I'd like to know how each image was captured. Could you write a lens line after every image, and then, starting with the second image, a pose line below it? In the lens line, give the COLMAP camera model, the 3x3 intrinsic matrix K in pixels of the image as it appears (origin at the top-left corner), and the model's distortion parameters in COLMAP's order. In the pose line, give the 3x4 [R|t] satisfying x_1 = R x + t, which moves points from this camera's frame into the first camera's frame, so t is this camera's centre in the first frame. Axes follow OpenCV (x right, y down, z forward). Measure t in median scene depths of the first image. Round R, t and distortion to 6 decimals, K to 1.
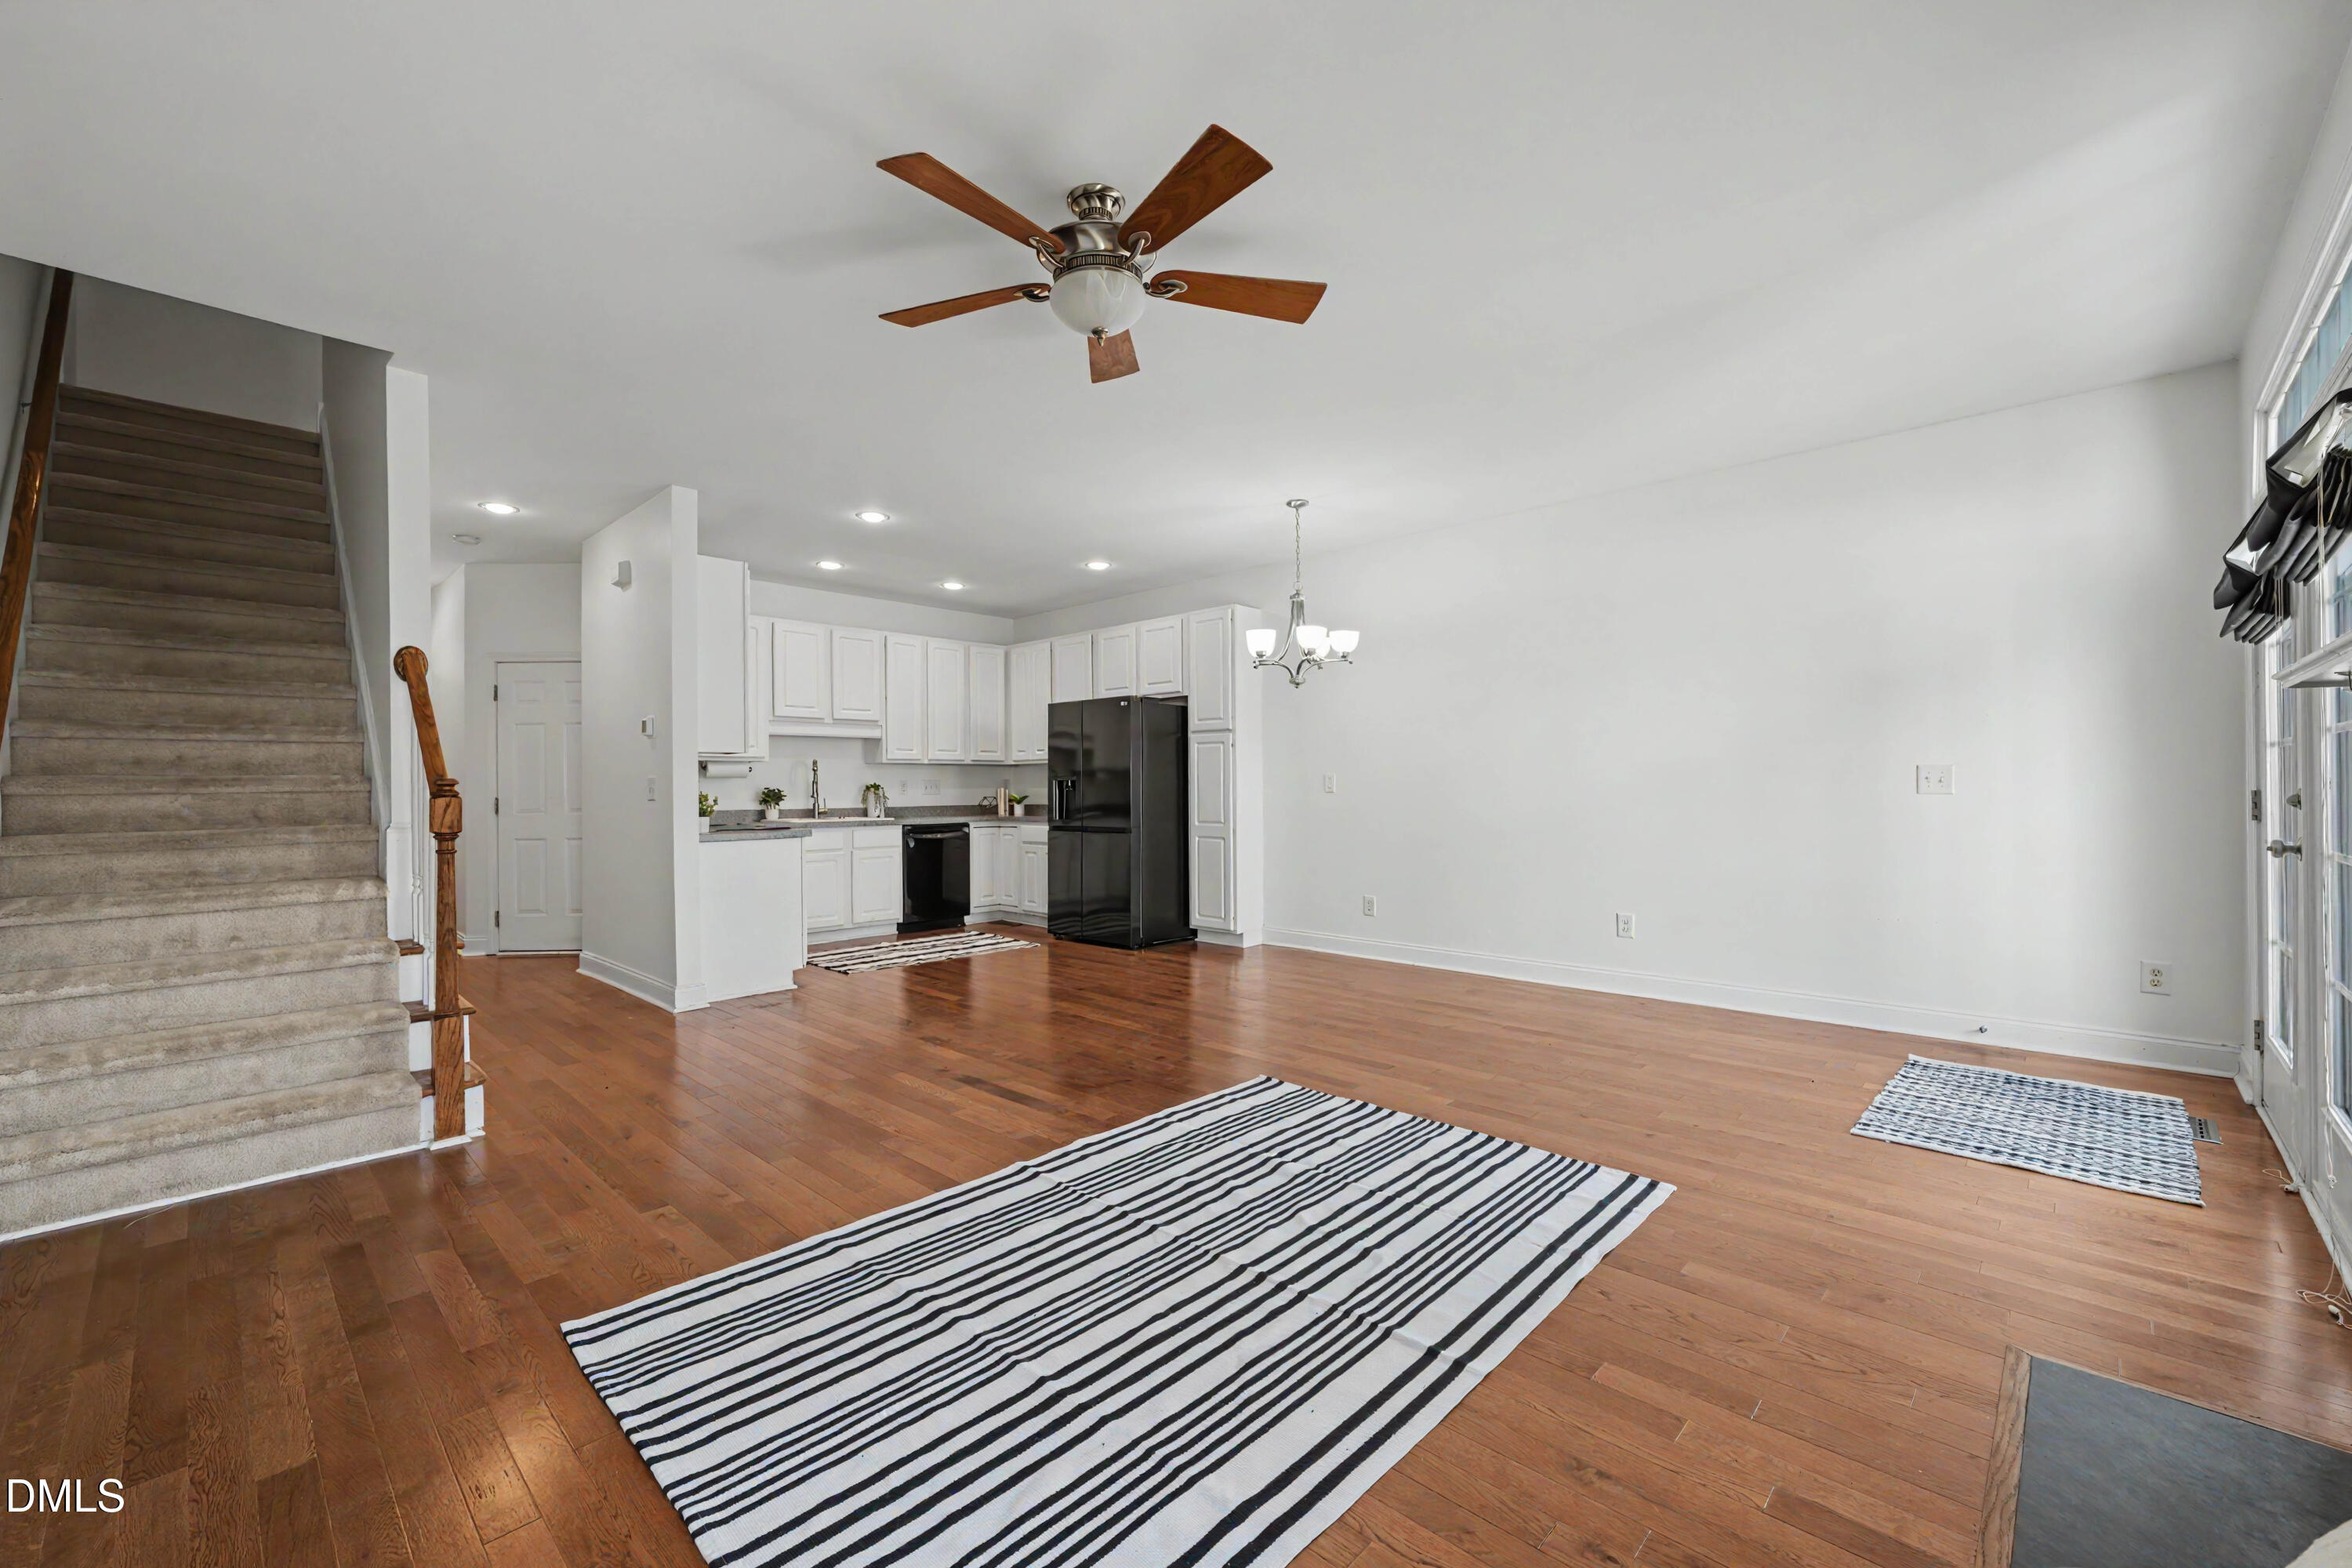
lens RADIAL K [[951.0, 0, 1188.0], [0, 951.0, 786.0], [0, 0, 1]] dist [-0.000750, -0.000868]
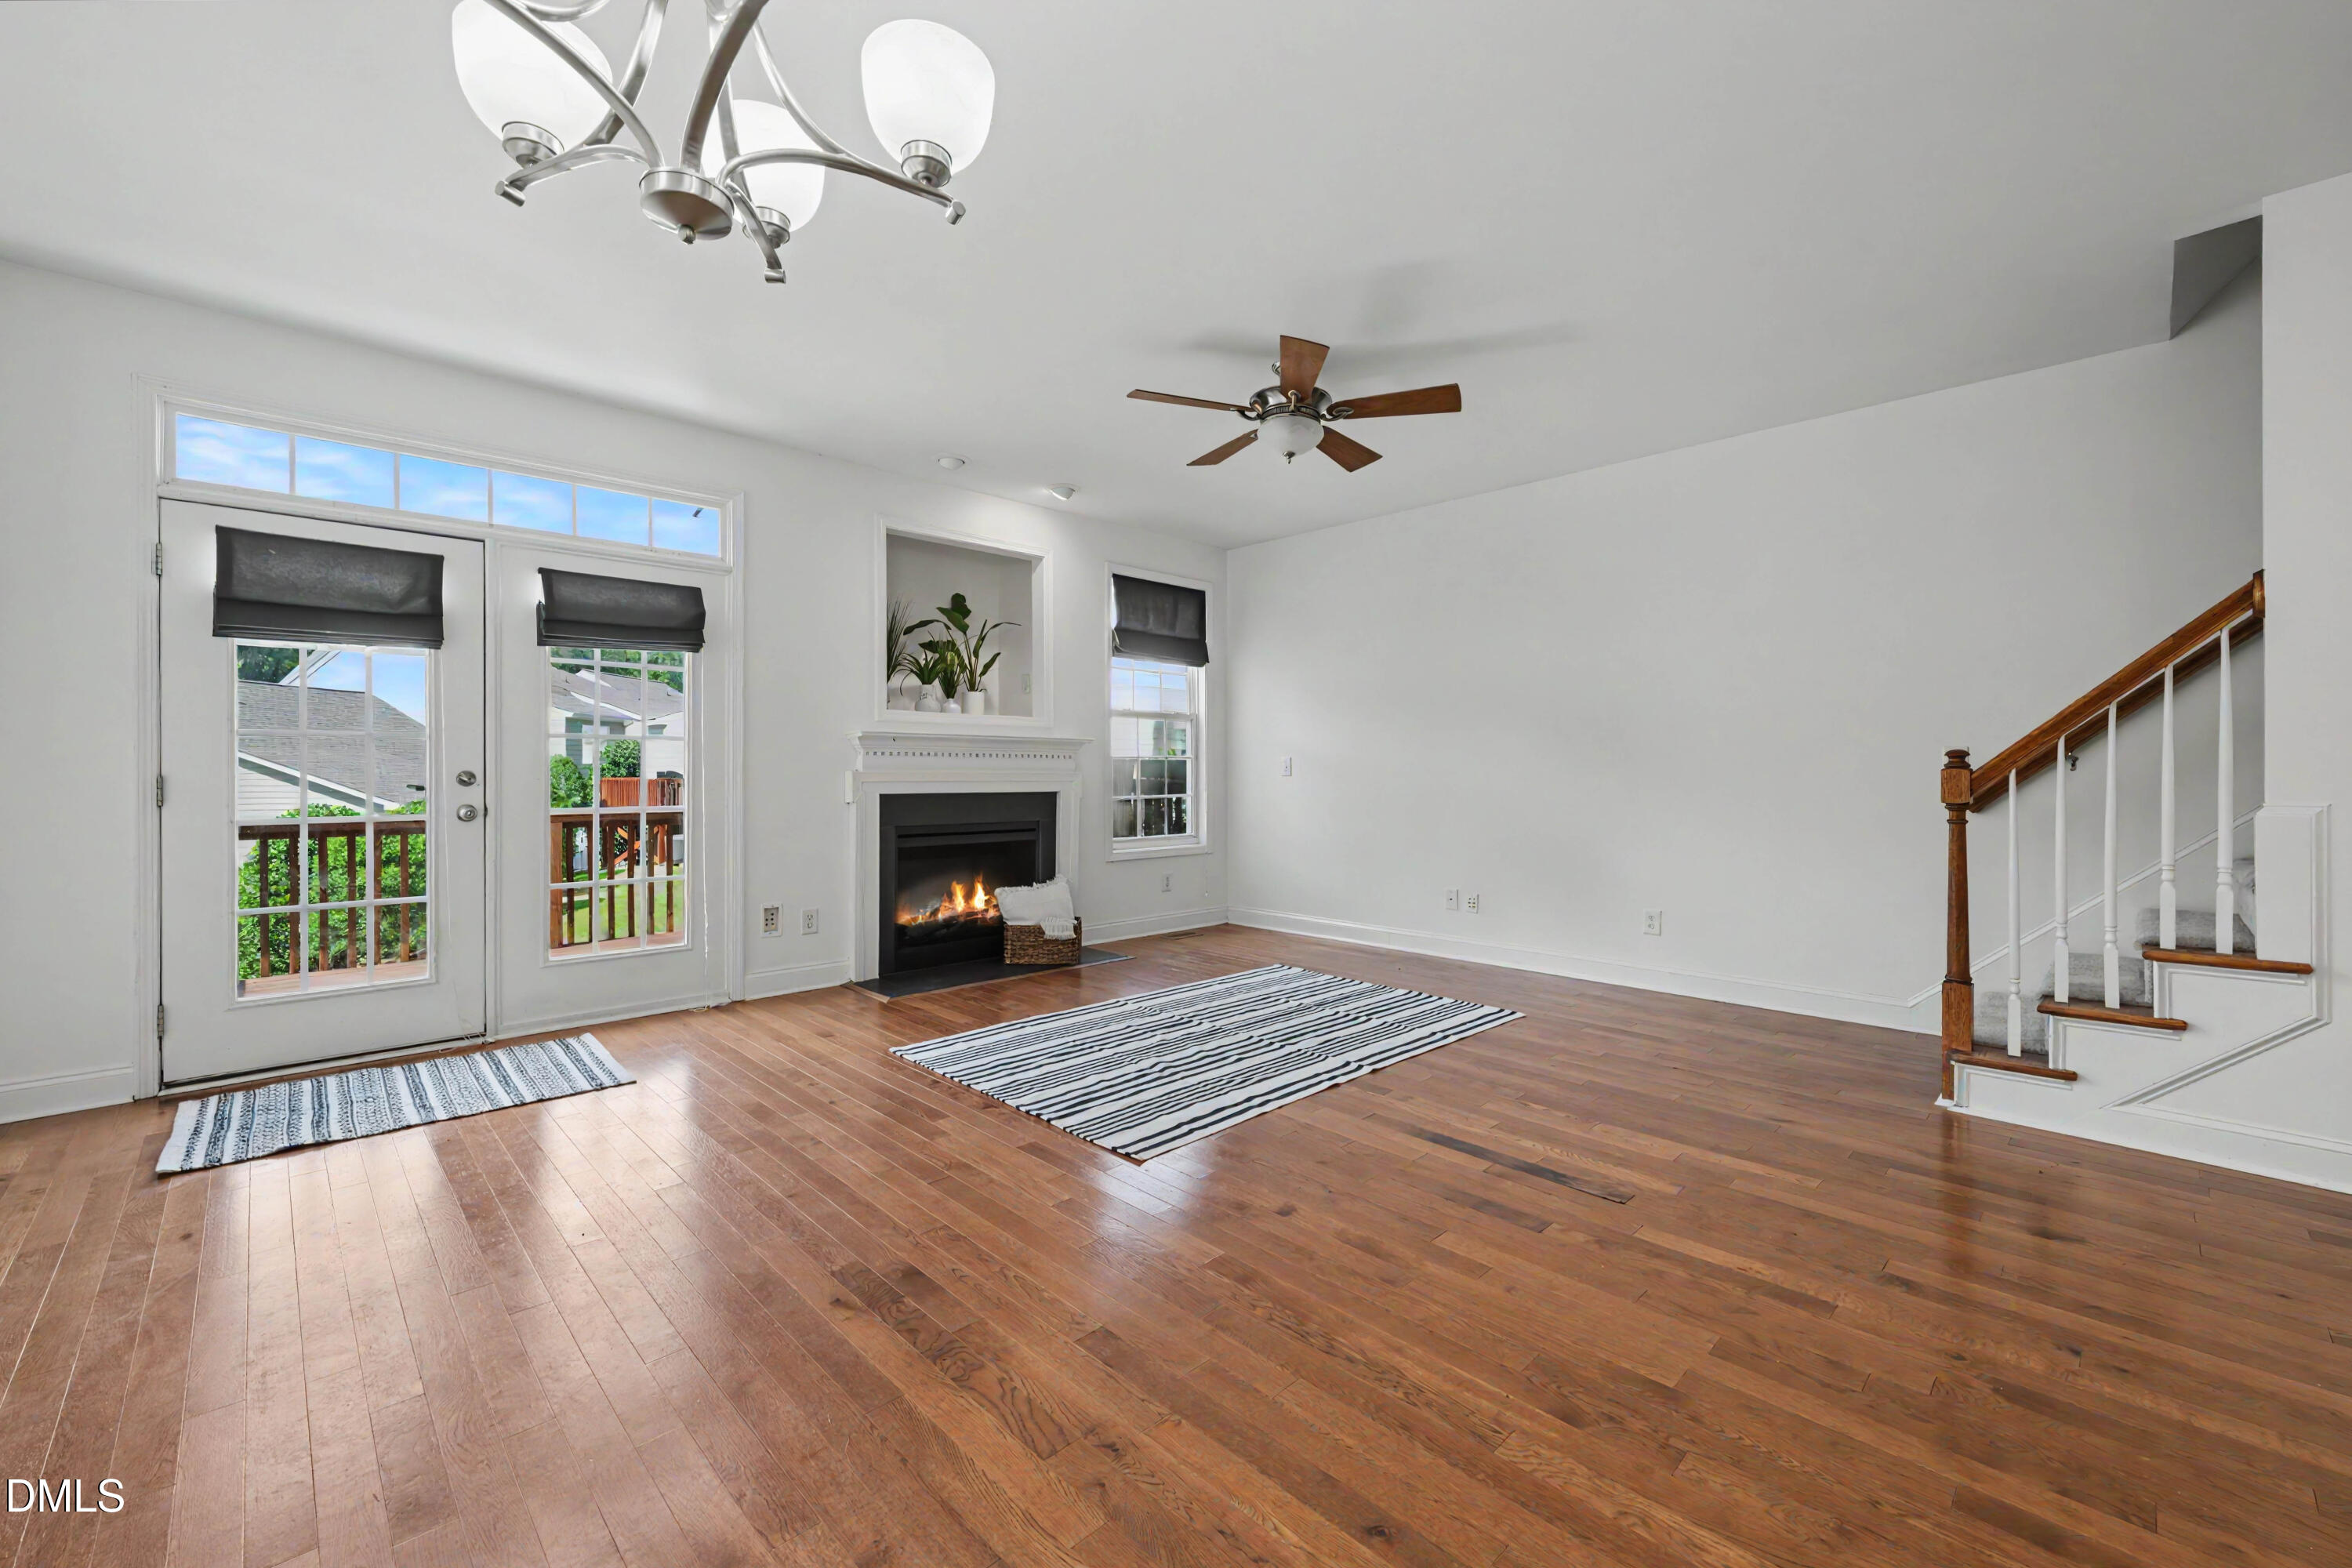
lens RADIAL K [[951.0, 0, 1184.3], [0, 951.0, 773.6], [0, 0, 1]] dist [-0.000750, -0.000868]
pose [[-0.999259, 0.008502, 0.037534, 0.005256], [0.008701, 0.999949, 0.005146, 0.002891], [-0.037488, 0.005468, -0.999282, 0.877943]]
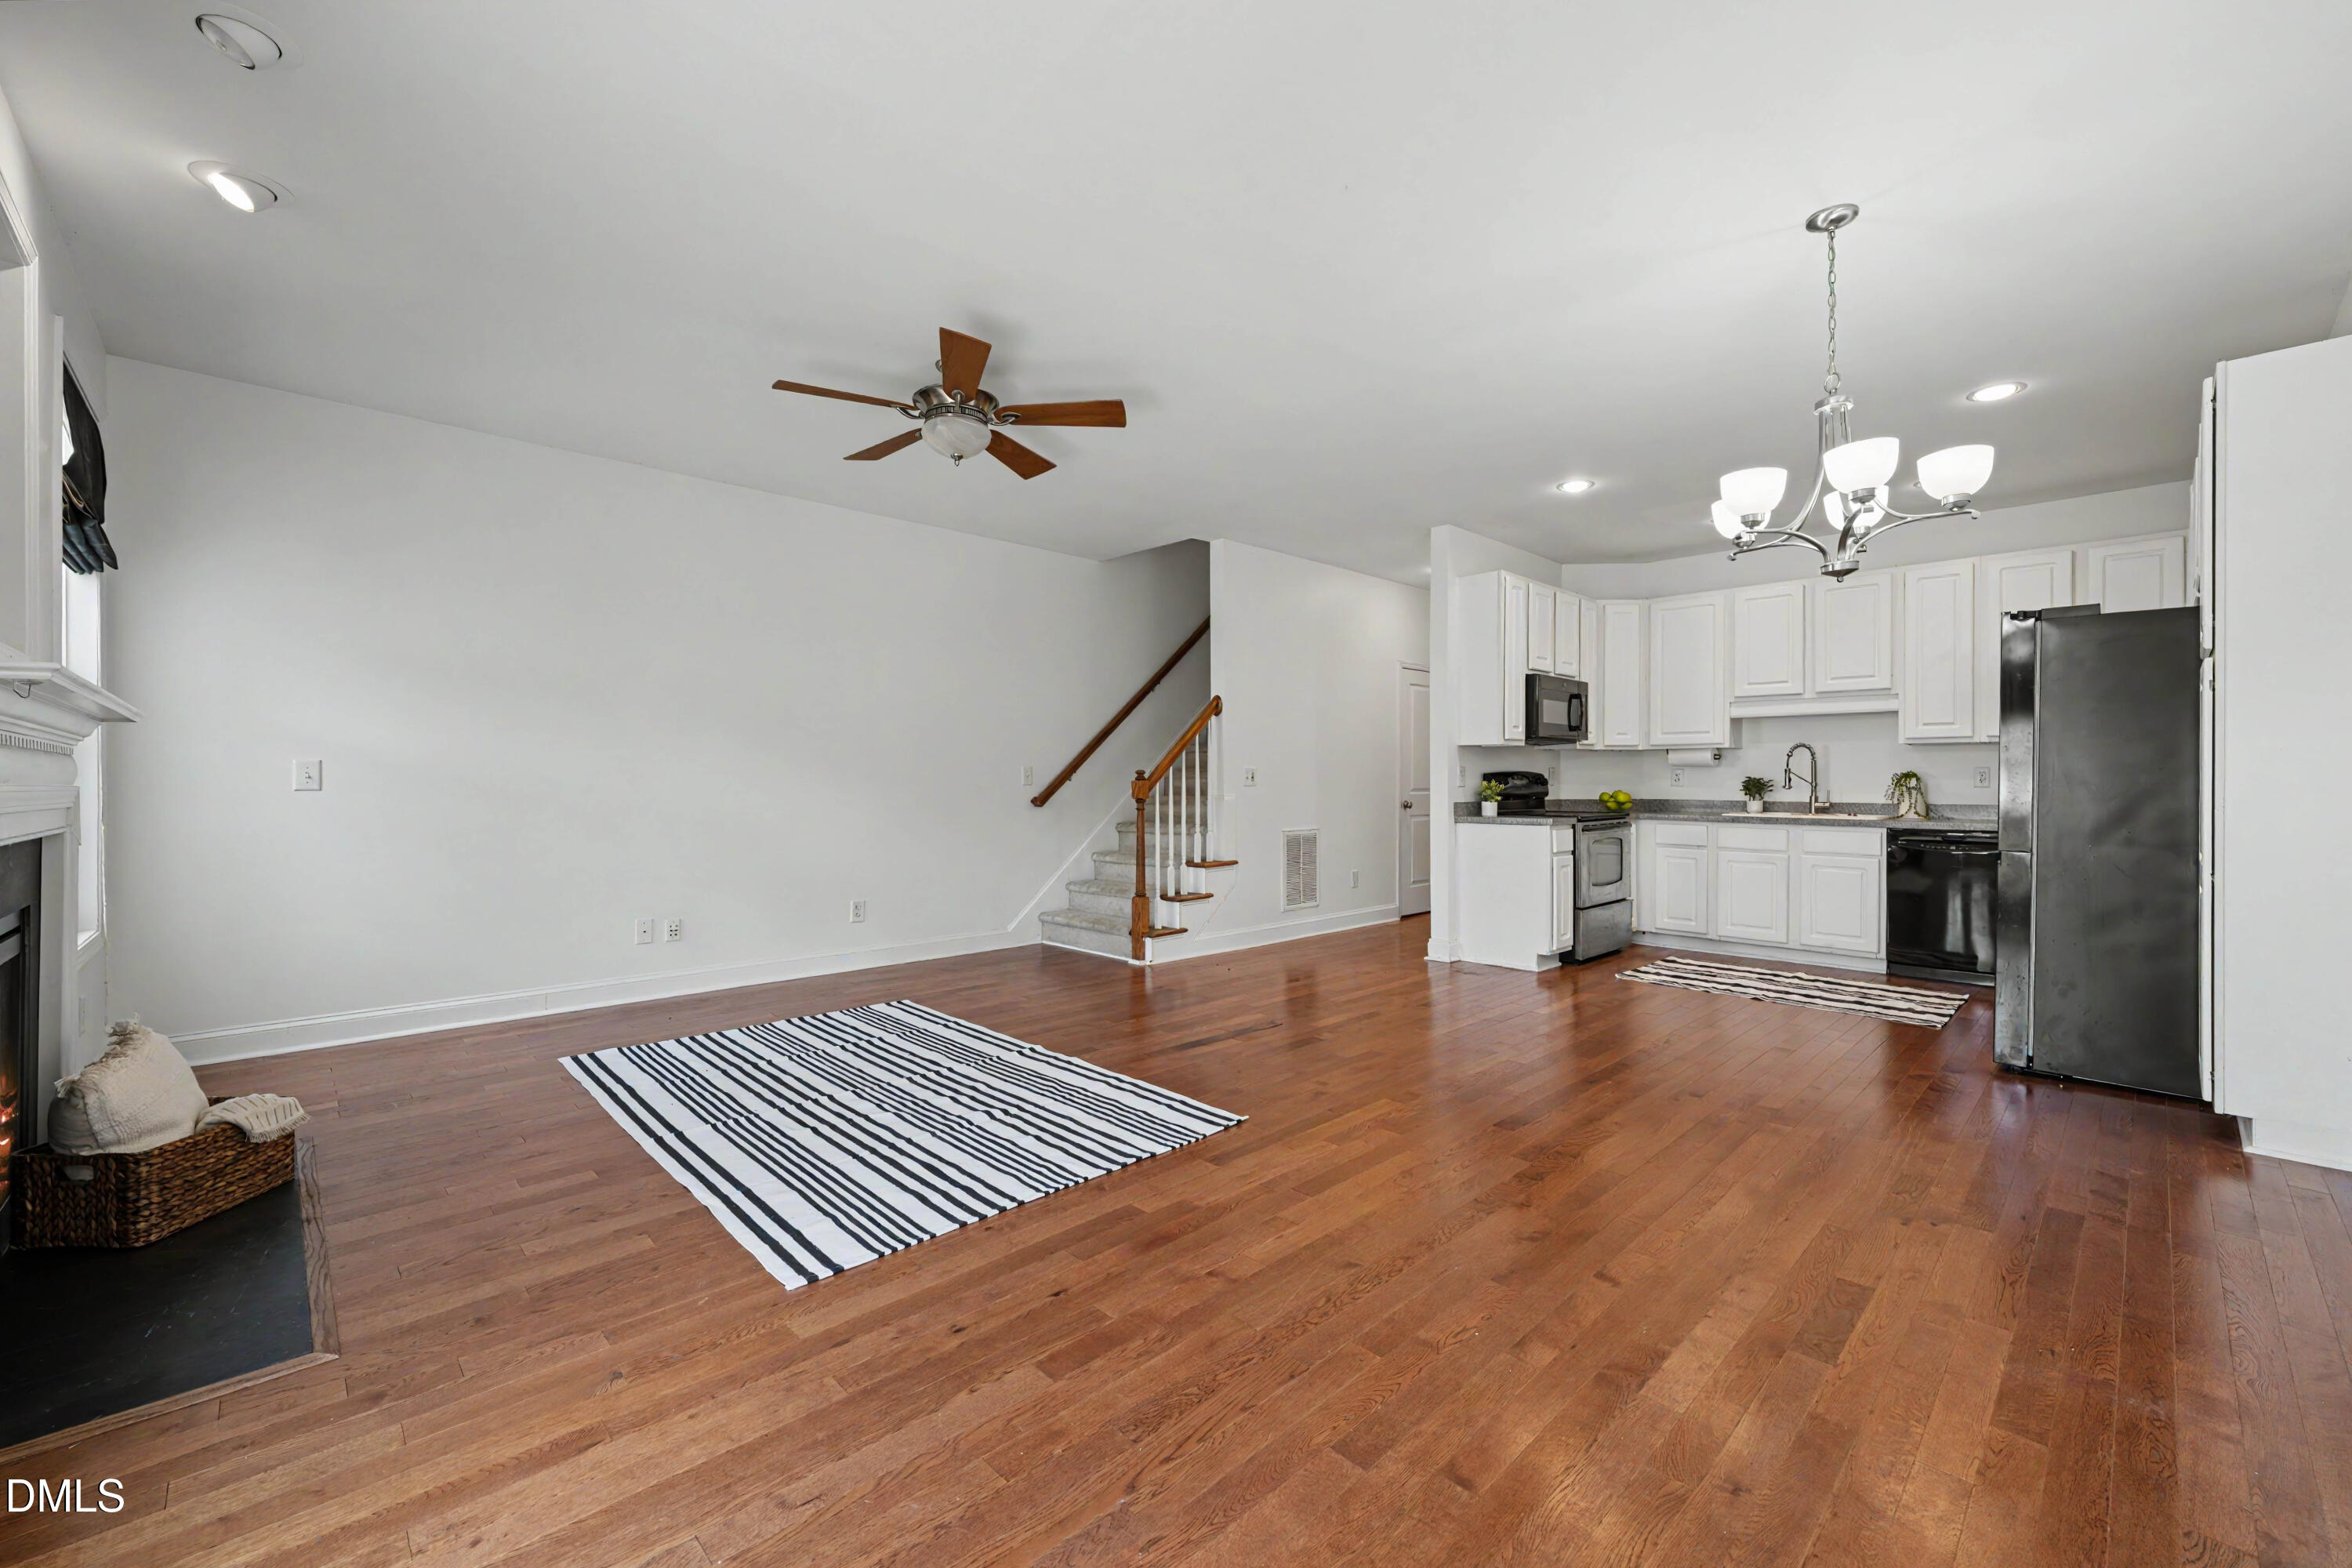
lens RADIAL K [[951.0, 0, 1180.7], [0, 951.0, 786.4], [0, 0, 1]] dist [-0.000750, -0.000868]
pose [[-0.041155, 0.014981, -0.999040, 0.467587], [-0.002027, 0.999884, 0.015077, -0.001308], [0.999151, 0.002646, -0.041120, 0.496039]]
